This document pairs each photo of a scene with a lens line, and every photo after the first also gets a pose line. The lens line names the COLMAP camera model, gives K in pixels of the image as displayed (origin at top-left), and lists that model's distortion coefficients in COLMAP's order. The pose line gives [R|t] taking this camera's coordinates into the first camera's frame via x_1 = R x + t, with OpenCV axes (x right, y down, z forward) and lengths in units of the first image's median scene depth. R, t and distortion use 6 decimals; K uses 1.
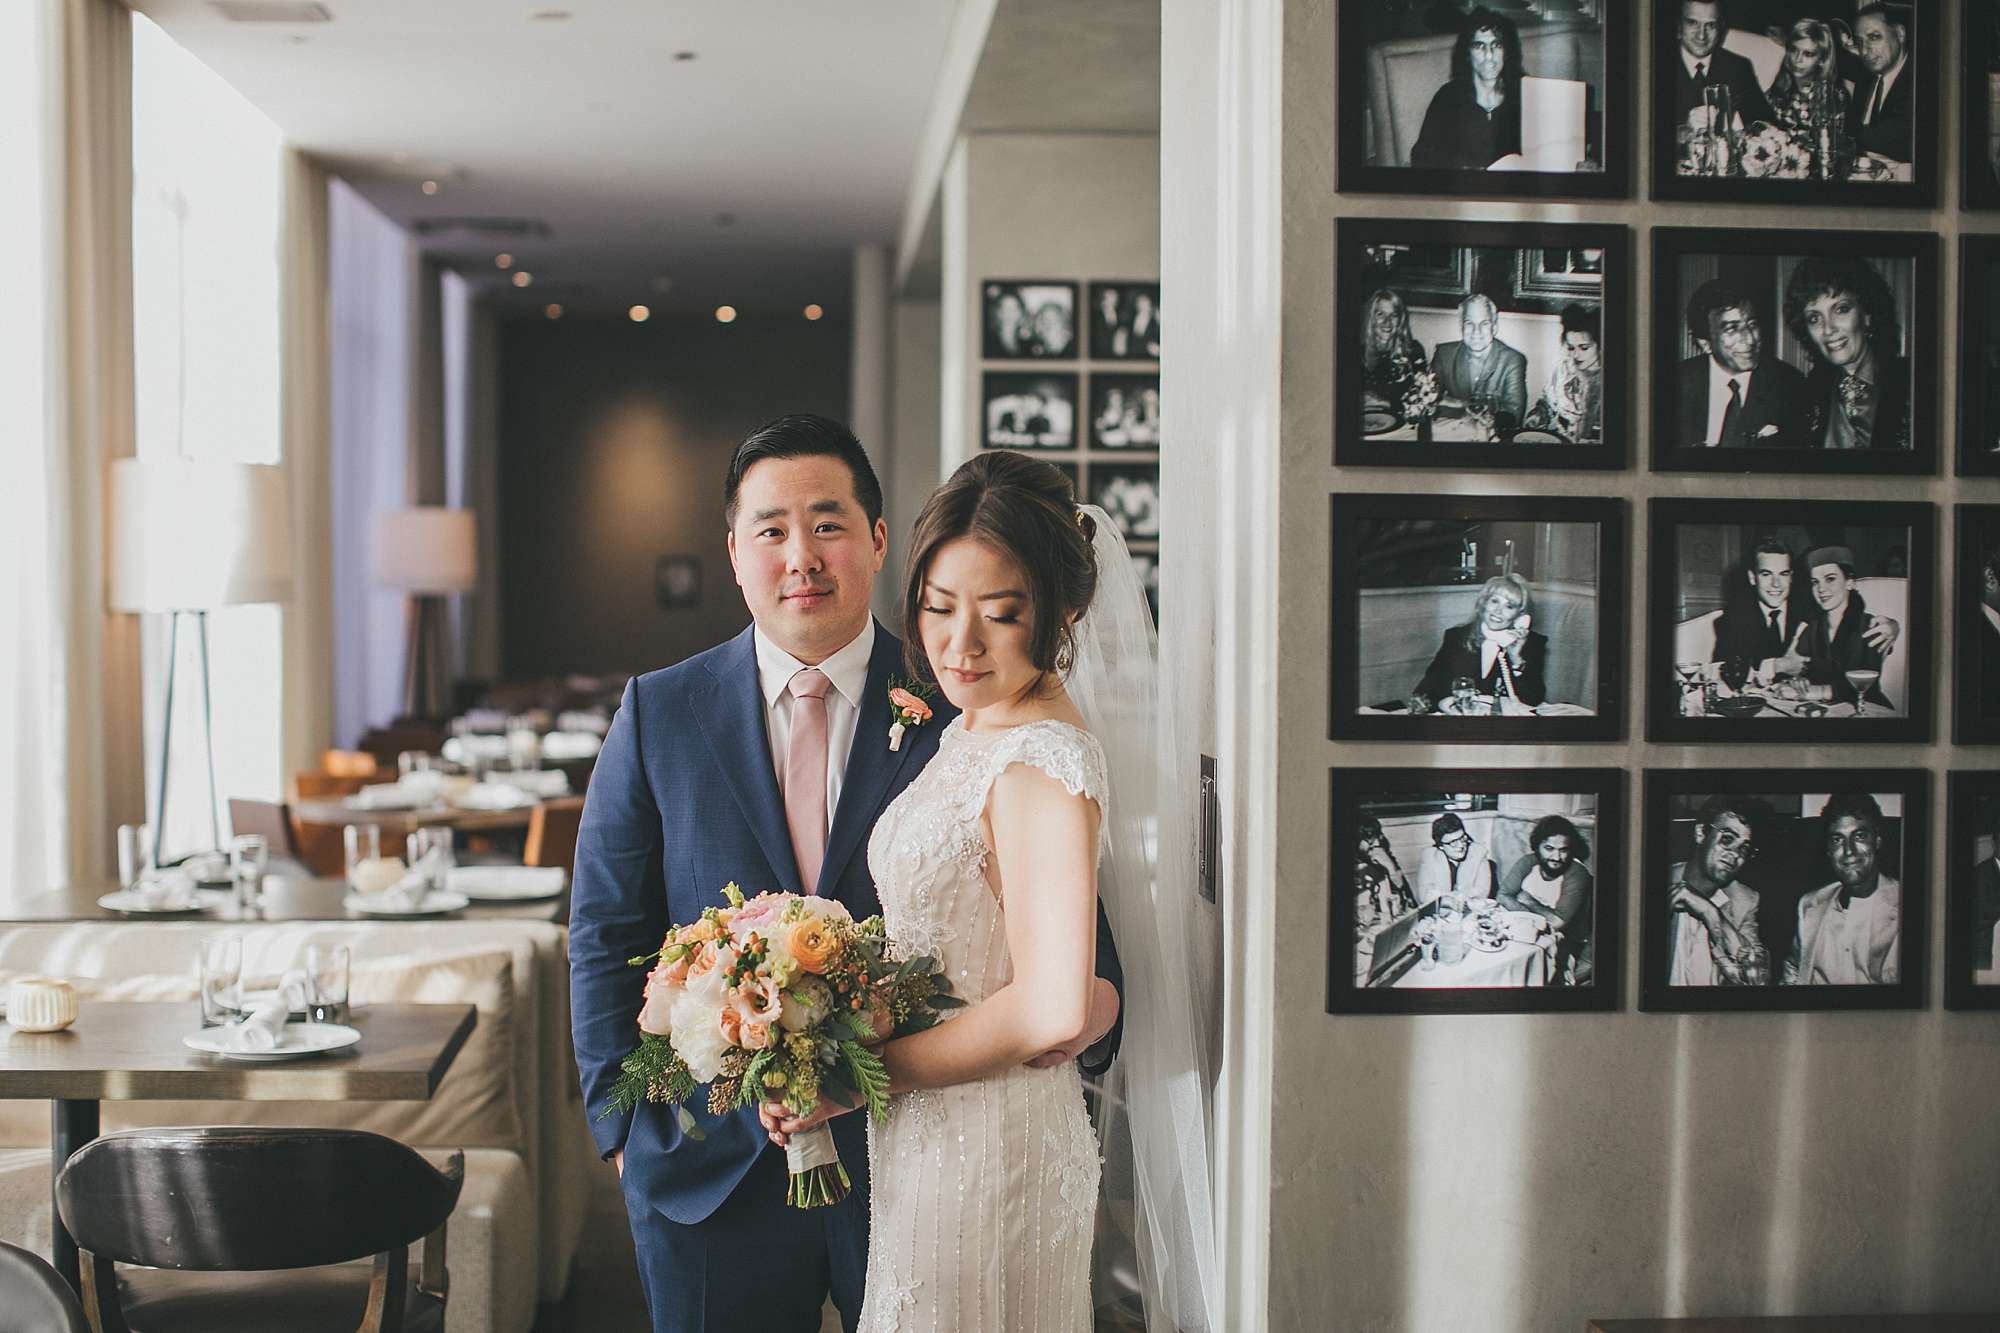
lens RADIAL K [[2908.1, 0, 990.3], [0, 2908.1, 687.3], [0, 0, 1]] dist [-0.181434, 0.361705]
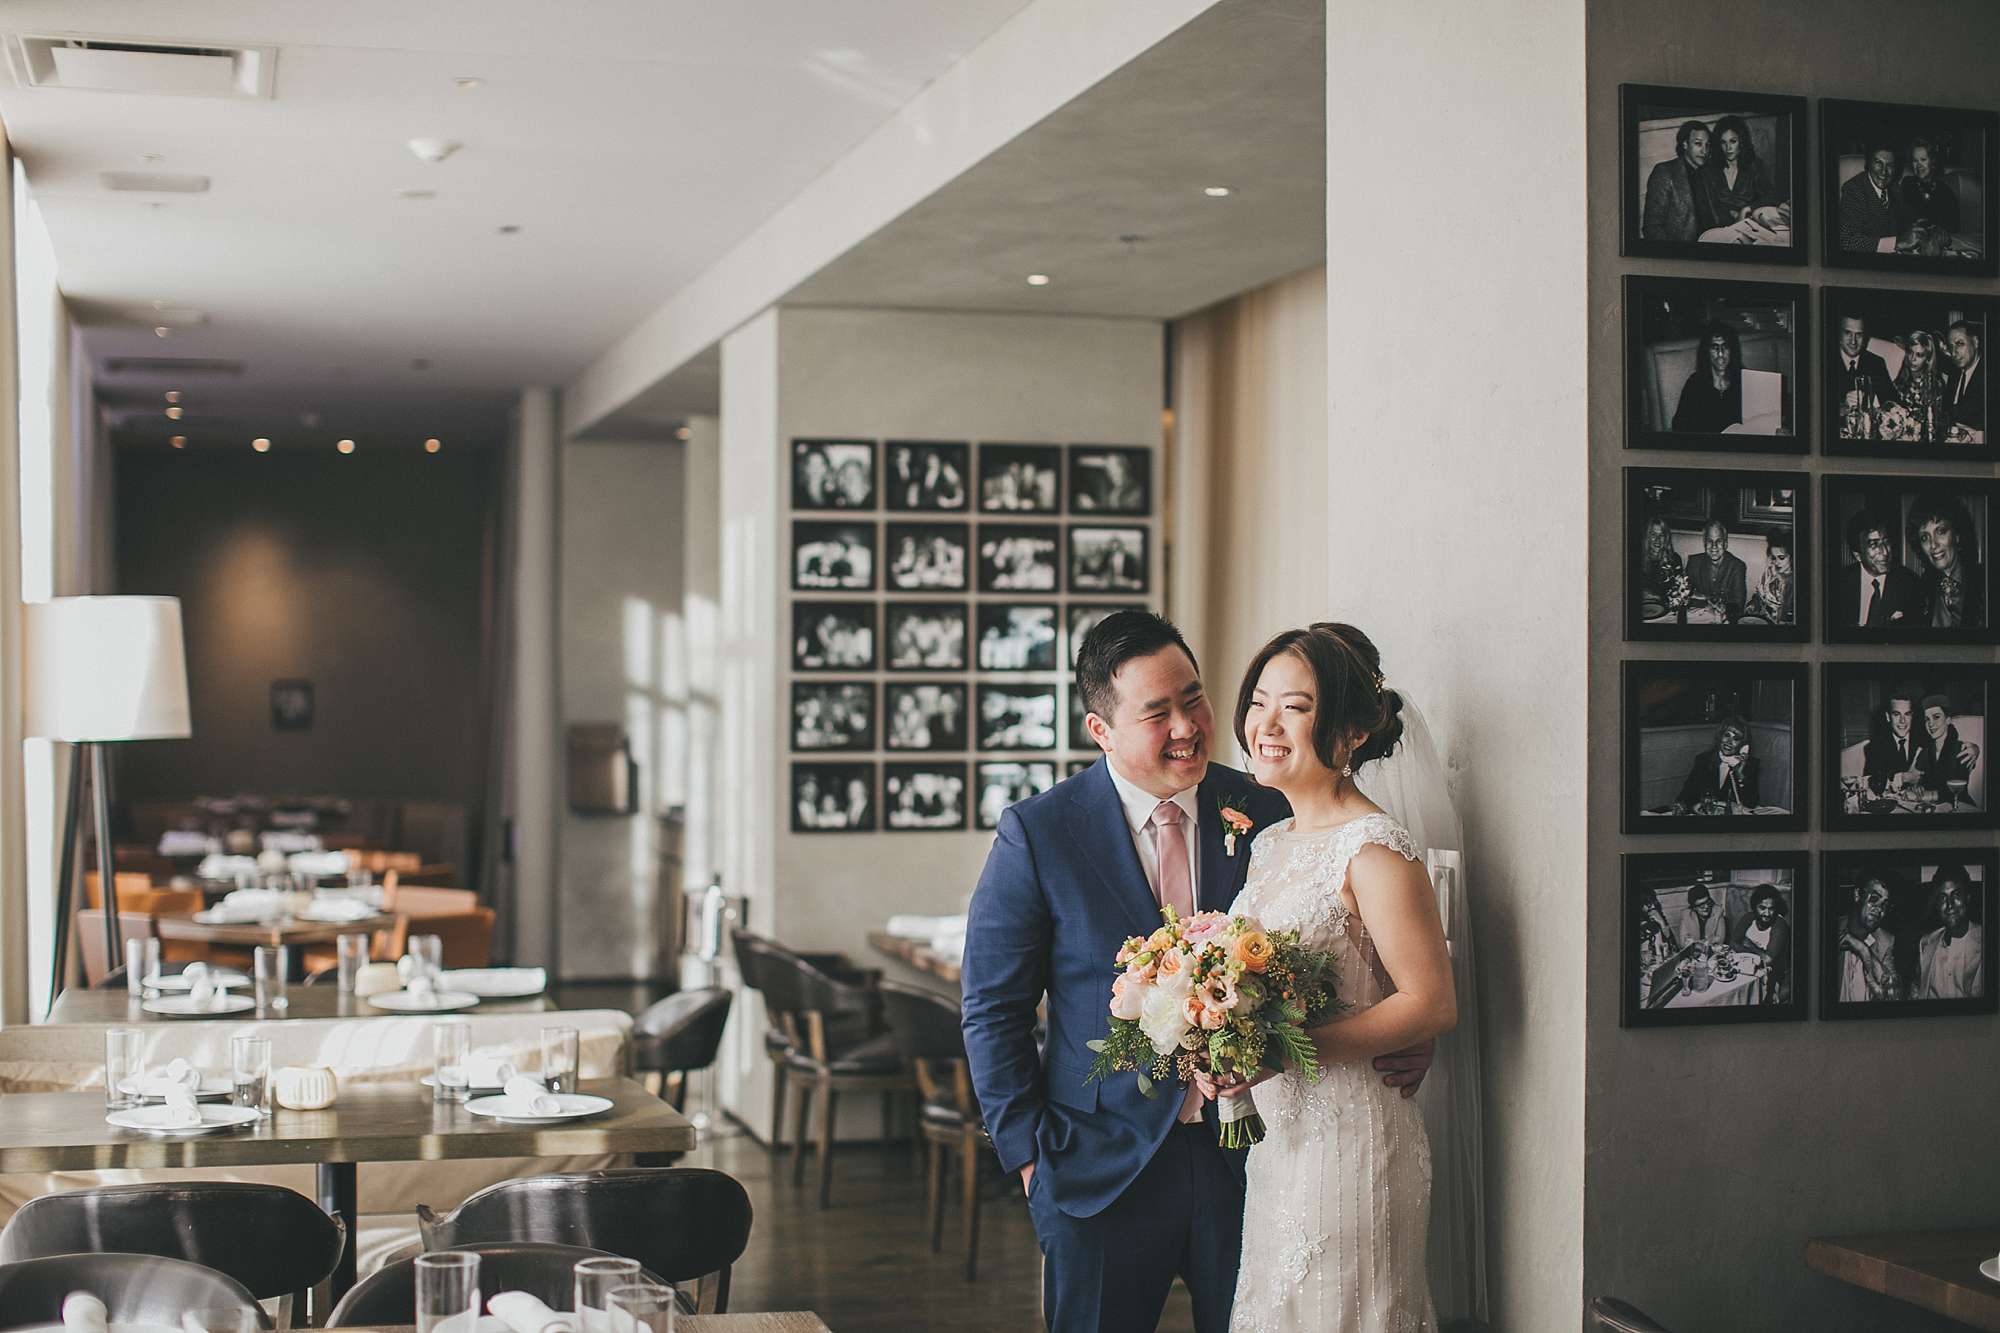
lens RADIAL K [[2908.1, 0, 990.3], [0, 2908.1, 687.3], [0, 0, 1]] dist [-0.181434, 0.361705]
pose [[0.979437, -0.004471, 0.201701, -0.466648], [0.012465, 0.999185, -0.038381, -0.003337], [-0.201365, 0.040106, 0.978695, -0.317519]]
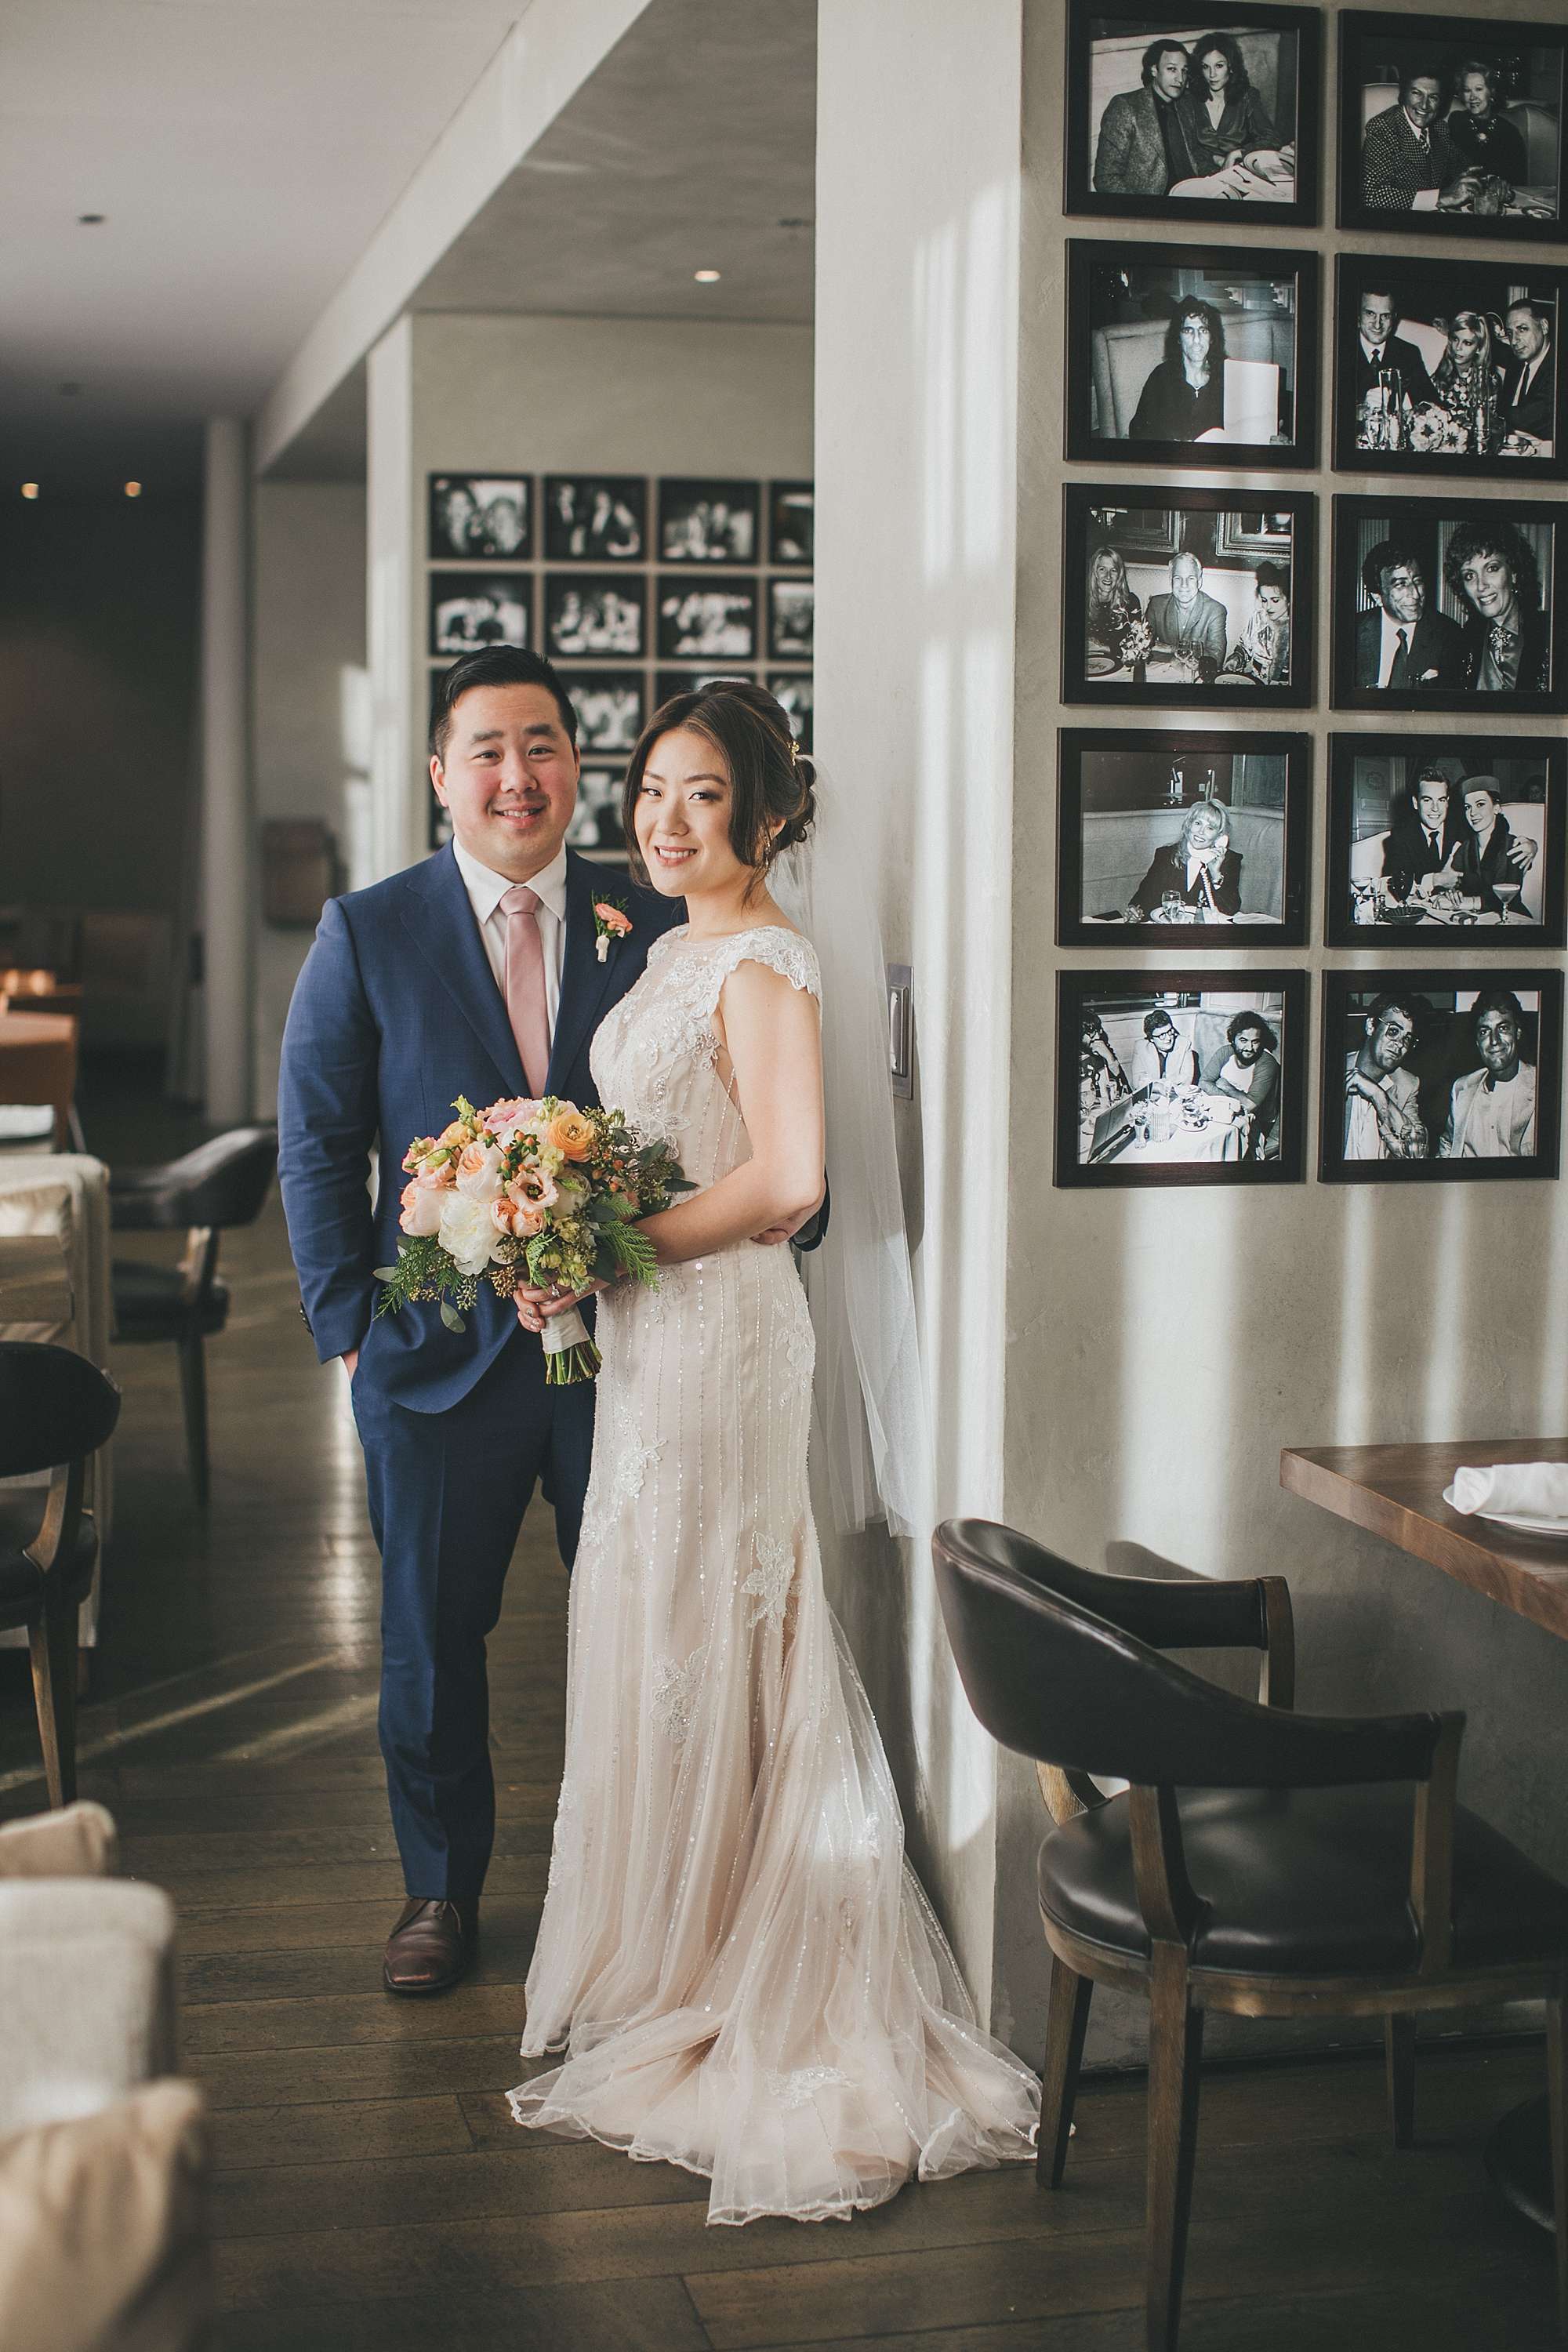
lens RADIAL K [[3420.0, 0, 784.0], [0, 3420.0, 1176.0], [0, 0, 1]] dist [-0.181434, 0.361705]
pose [[0.987309, -0.018333, 0.157752, -0.199633], [0.006413, 0.997107, 0.075744, 0.006100], [-0.158684, -0.073771, 0.984570, -0.302440]]
